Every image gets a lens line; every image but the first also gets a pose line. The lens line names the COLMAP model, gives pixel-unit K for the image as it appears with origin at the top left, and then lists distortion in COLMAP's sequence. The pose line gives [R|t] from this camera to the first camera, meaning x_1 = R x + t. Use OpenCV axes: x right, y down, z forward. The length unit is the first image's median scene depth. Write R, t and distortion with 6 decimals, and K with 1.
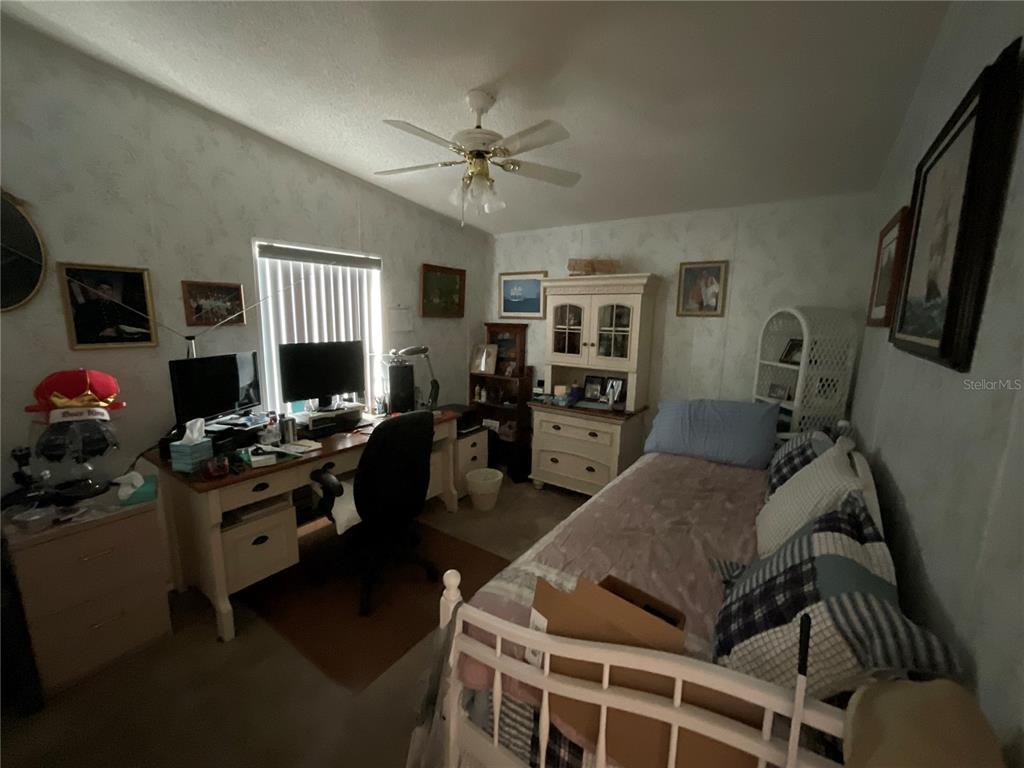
lens RADIAL K [[417.0, 0, 512.0], [0, 417.0, 384.0], [0, 0, 1]] dist [-0.000886, -0.000202]
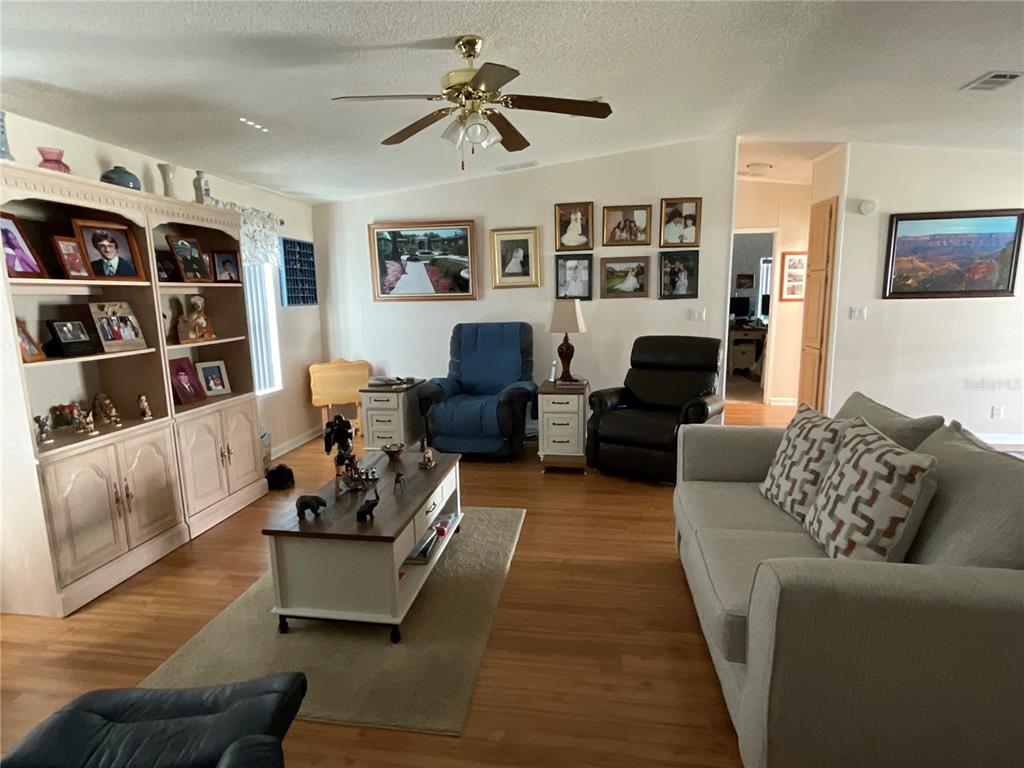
lens RADIAL K [[532.0, 0, 512.0], [0, 532.0, 384.0], [0, 0, 1]] dist [0.000531, 0.001418]
pose [[0.444418, 0.132614, -0.885949, 2.092128], [-0.129406, 0.988113, 0.082992, 0.456081], [0.886424, 0.077763, 0.456296, -2.252626]]
